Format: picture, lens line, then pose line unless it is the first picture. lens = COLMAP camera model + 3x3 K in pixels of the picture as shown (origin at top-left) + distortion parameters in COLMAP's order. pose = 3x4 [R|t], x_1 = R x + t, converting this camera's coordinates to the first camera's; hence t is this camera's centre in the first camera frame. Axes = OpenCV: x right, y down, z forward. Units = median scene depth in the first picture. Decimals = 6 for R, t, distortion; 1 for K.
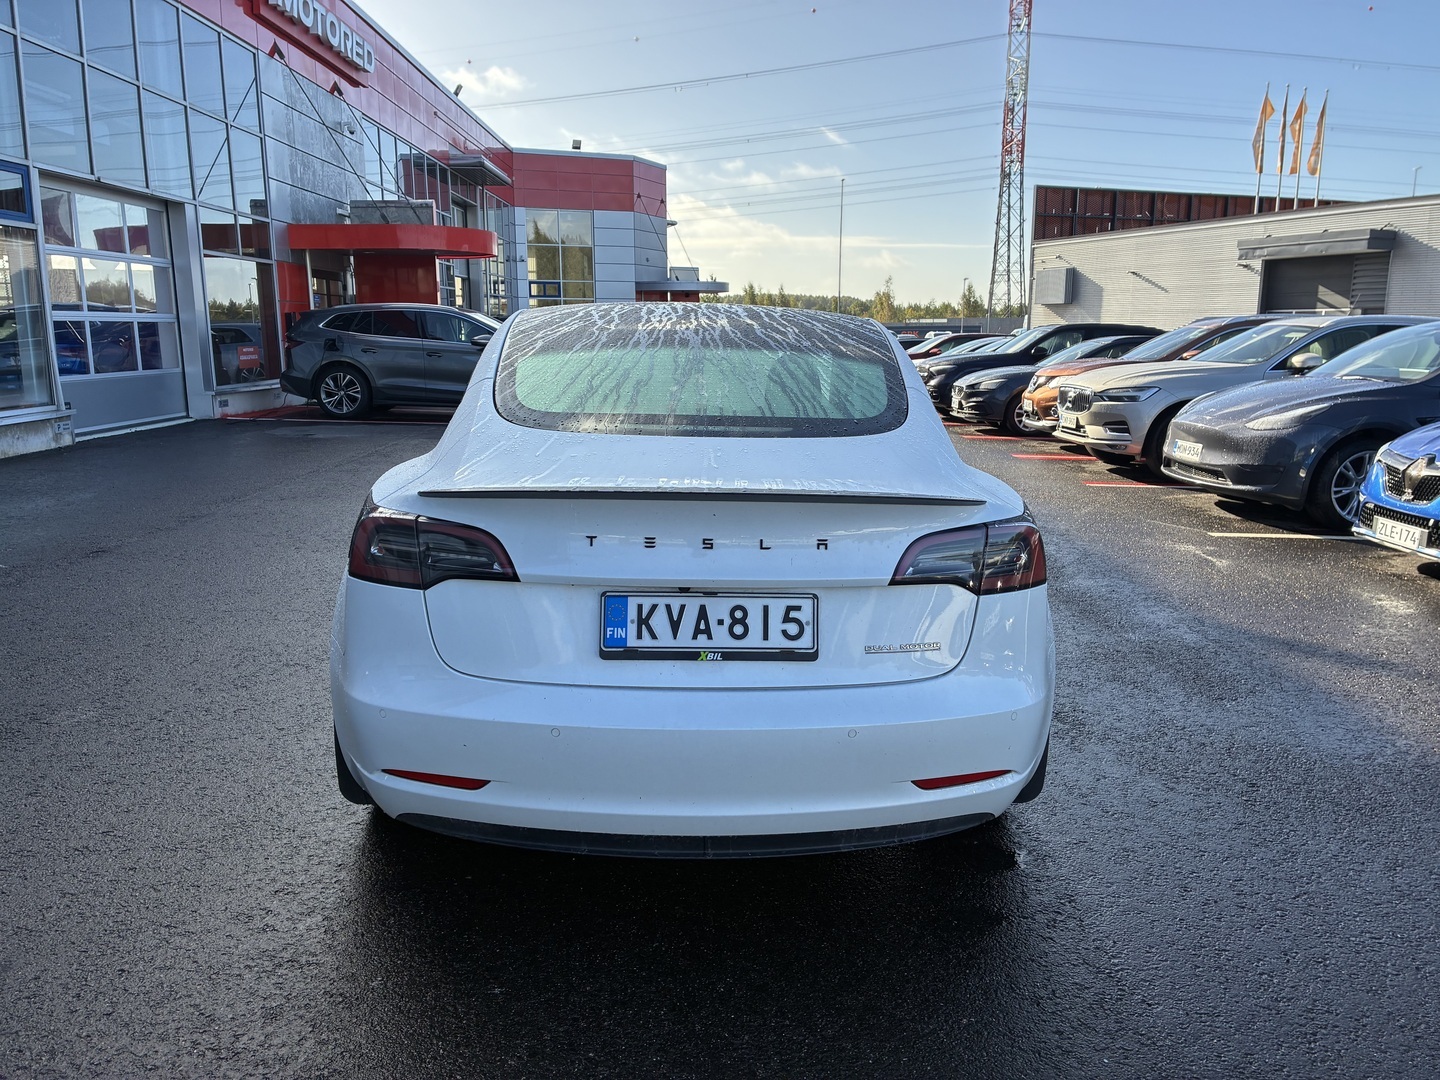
lens RADIAL K [[1105.7, 0, 741.8], [0, 1105.7, 536.6], [0, 0, 1]] dist [0.060704, -0.070441]
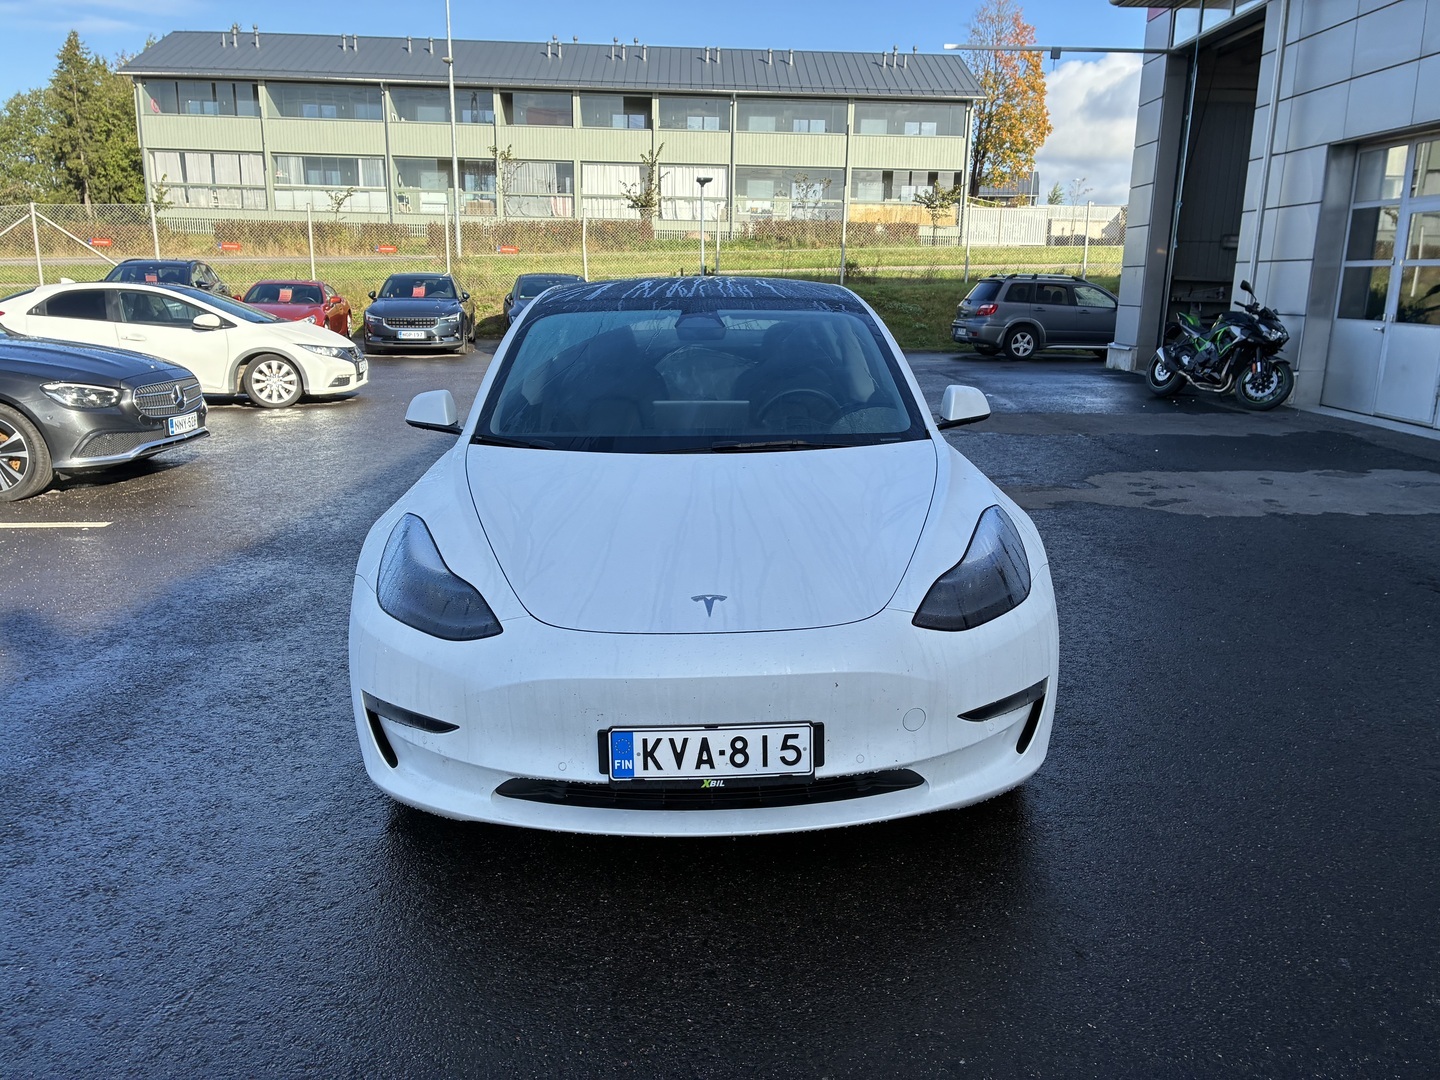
lens RADIAL K [[1114.0, 0, 718.1], [0, 1114.0, 539.5], [0, 0, 1]] dist [0.055297, -0.059534]
pose [[-0.998782, -0.027790, 0.040765, -0.019736], [-0.008928, 0.914432, 0.404640, -0.072403], [-0.048522, 0.403783, -0.913567, 0.365765]]
